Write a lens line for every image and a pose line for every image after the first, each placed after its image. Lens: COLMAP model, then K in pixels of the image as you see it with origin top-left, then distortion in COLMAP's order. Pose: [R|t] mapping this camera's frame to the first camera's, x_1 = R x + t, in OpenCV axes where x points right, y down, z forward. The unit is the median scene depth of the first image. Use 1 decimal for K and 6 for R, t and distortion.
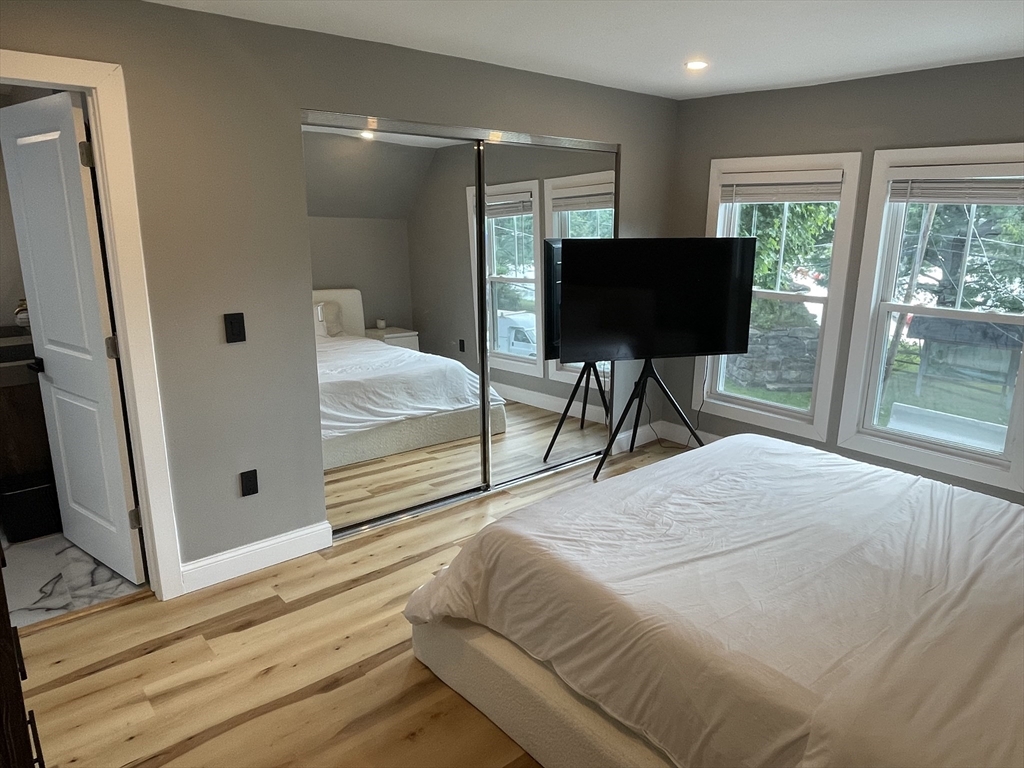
lens RADIAL K [[664.3, 0, 513.6], [0, 664.3, 376.4], [0, 0, 1]] dist [0.025227, -0.046230]
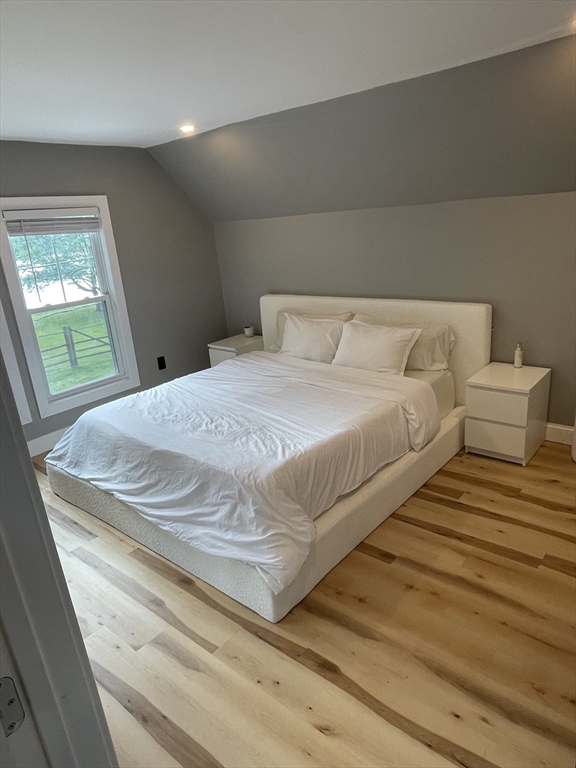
lens RADIAL K [[498.2, 0, 288.8], [0, 498.2, 389.2], [0, 0, 1]] dist [0.025227, -0.046230]
pose [[-0.145646, -0.317477, 0.937014, -0.662883], [0.309026, 0.885126, 0.347930, -0.188088], [-0.939835, 0.340237, -0.030807, 0.687412]]
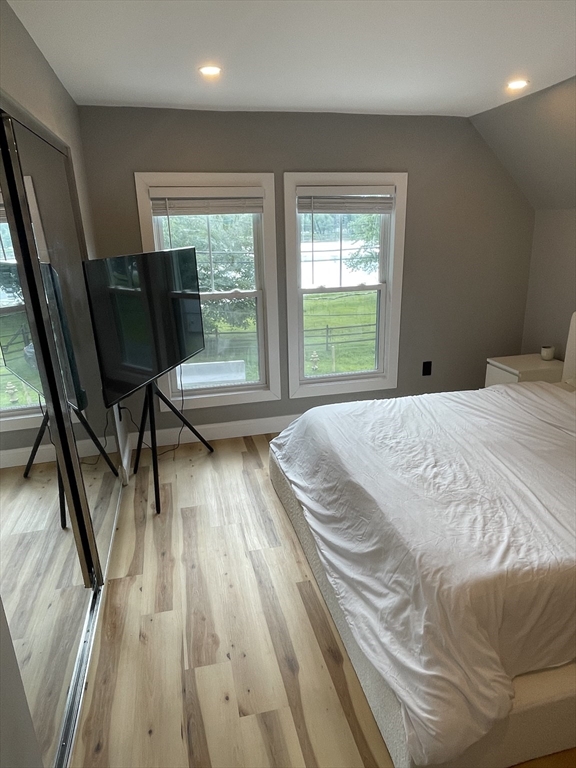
lens RADIAL K [[498.2, 0, 288.8], [0, 498.2, 389.2], [0, 0, 1]] dist [0.025227, -0.046230]
pose [[0.470175, -0.295794, 0.831529, -0.445774], [0.236521, 0.949932, 0.204175, -0.154349], [-0.850290, 0.100676, 0.516596, 0.608851]]
